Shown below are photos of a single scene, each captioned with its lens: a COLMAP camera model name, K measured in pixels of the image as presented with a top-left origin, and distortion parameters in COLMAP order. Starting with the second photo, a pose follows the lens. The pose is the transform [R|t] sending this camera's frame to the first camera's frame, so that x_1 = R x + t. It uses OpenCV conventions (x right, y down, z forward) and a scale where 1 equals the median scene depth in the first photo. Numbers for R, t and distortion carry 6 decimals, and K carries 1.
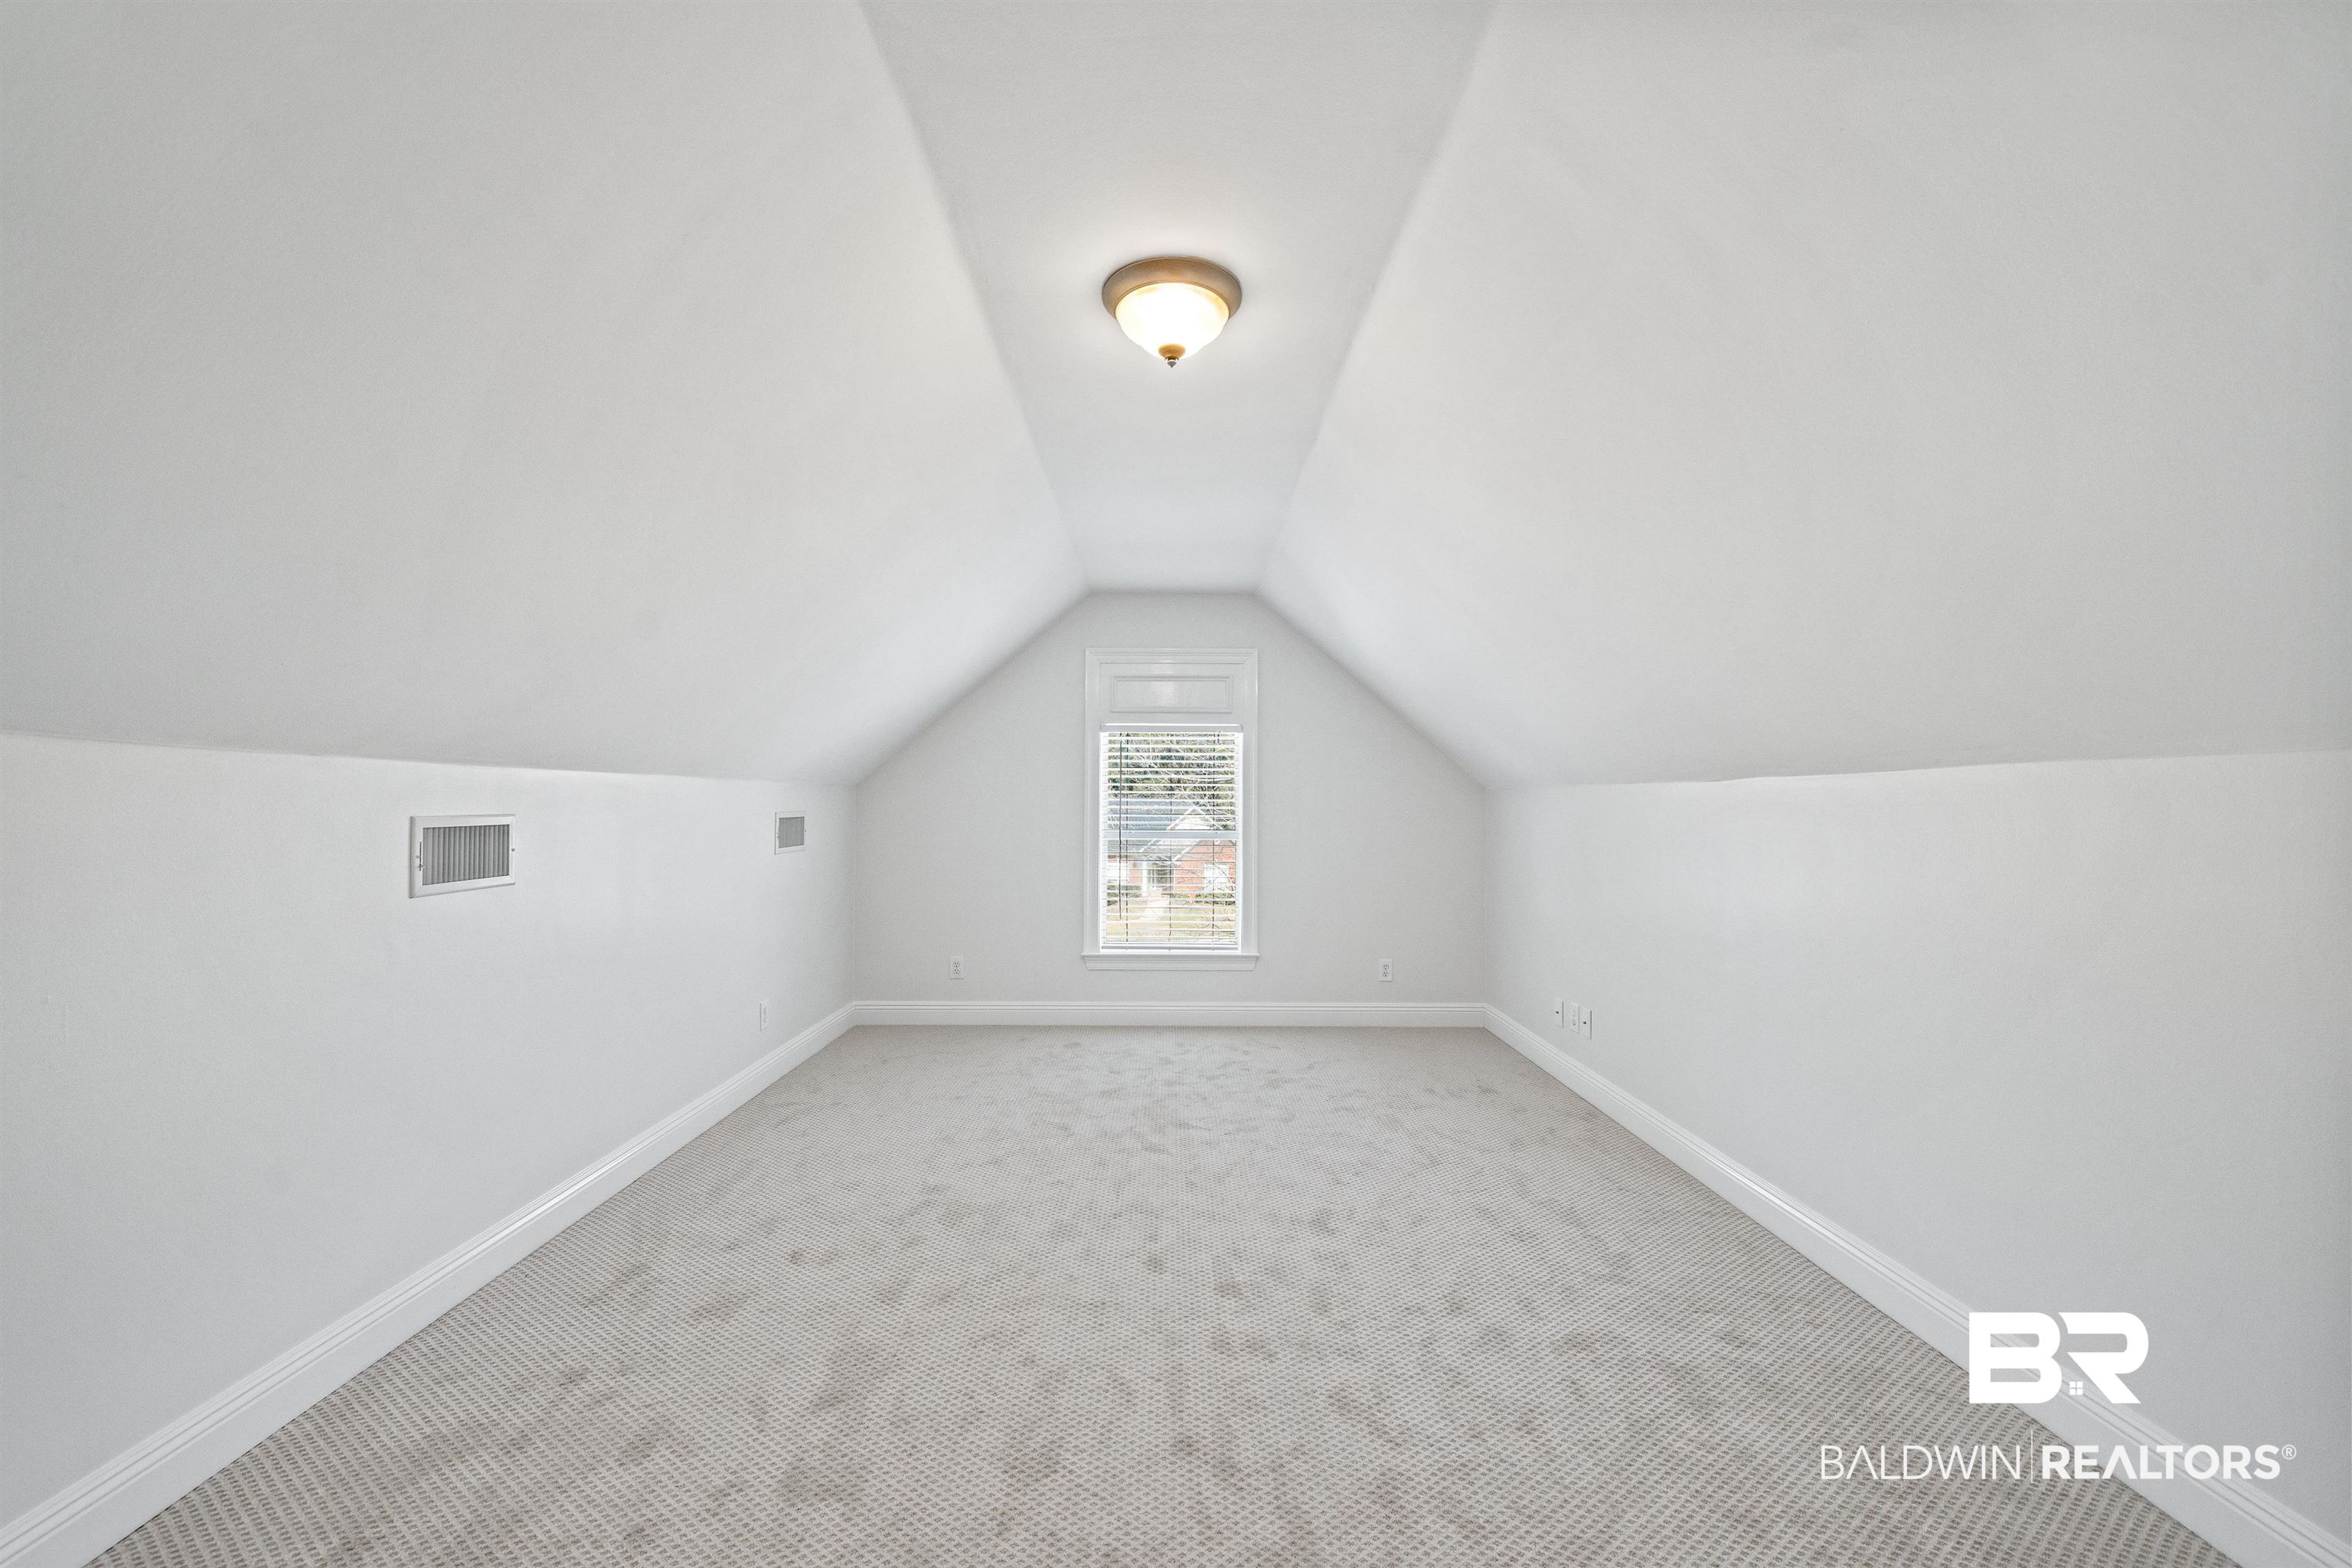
lens RADIAL K [[935.5, 0, 1165.0], [0, 935.5, 795.2], [0, 0, 1]] dist [0.003204, 0.000626]
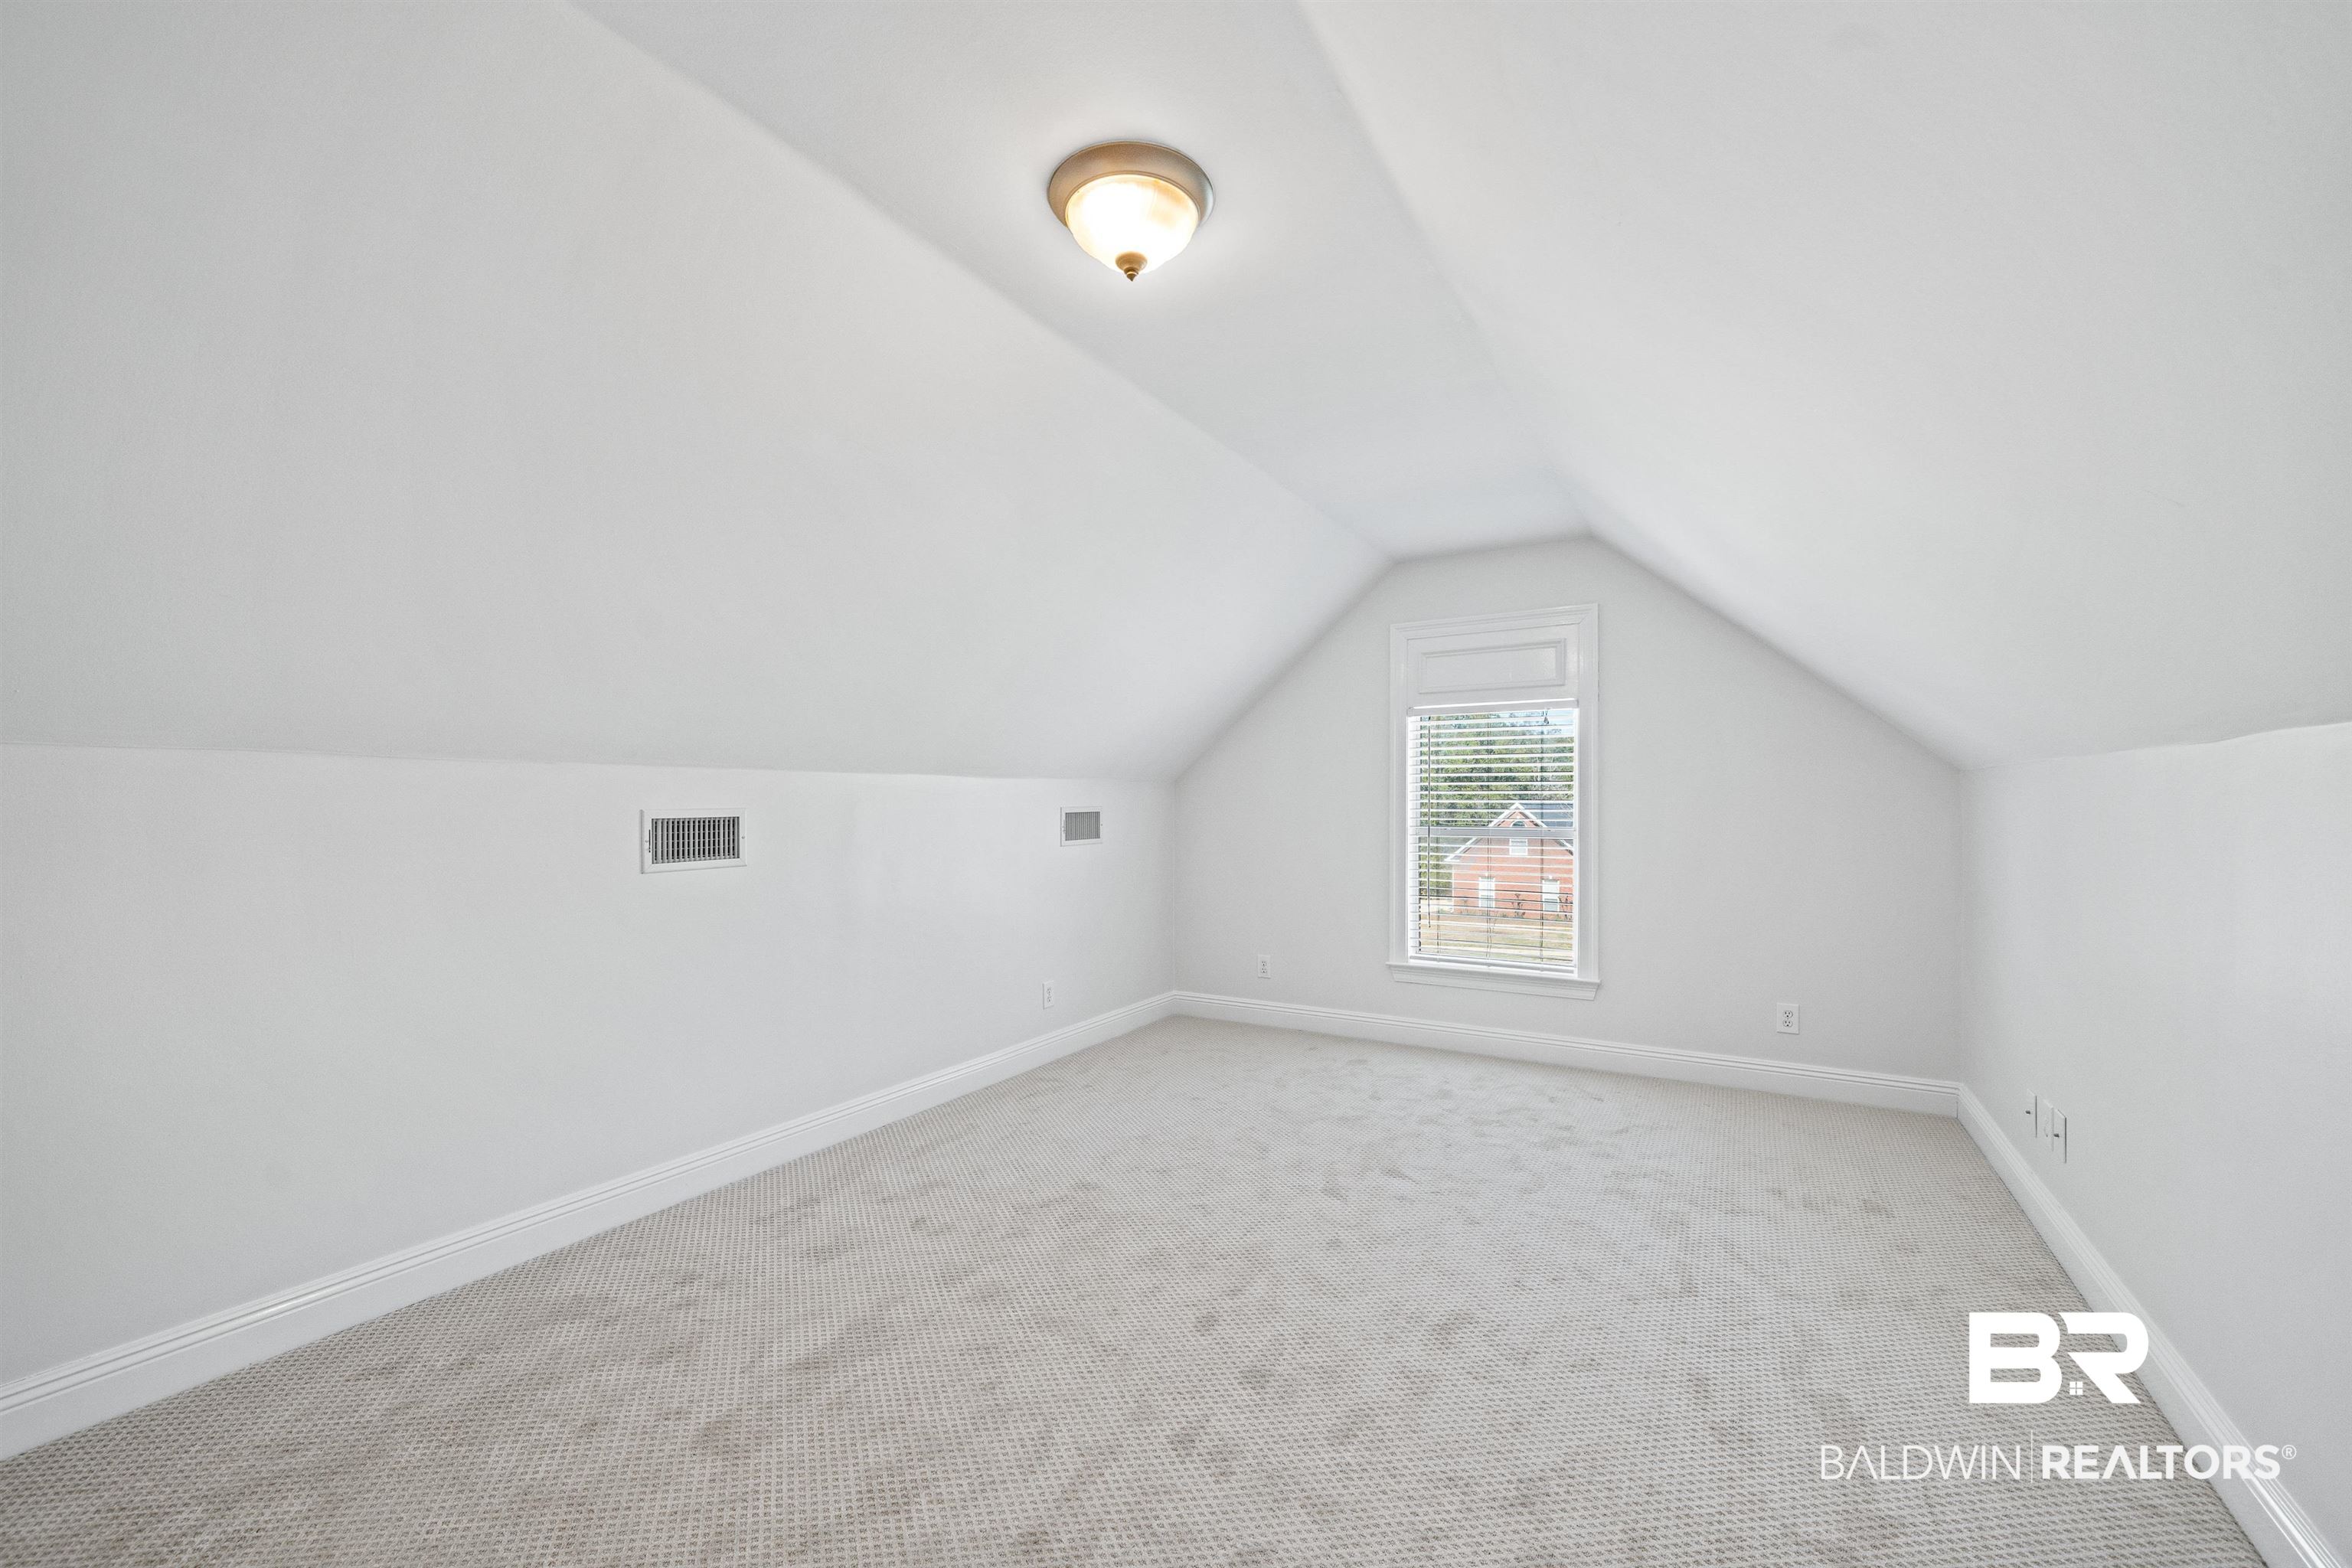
lens RADIAL K [[935.5, 0, 1177.1], [0, 935.5, 788.3], [0, 0, 1]] dist [0.003204, 0.000626]
pose [[0.856929, -0.015719, -0.515195, 0.280770], [0.013492, 0.999876, -0.008066, 0.007423], [0.515258, -0.000039, 0.857035, 0.159808]]
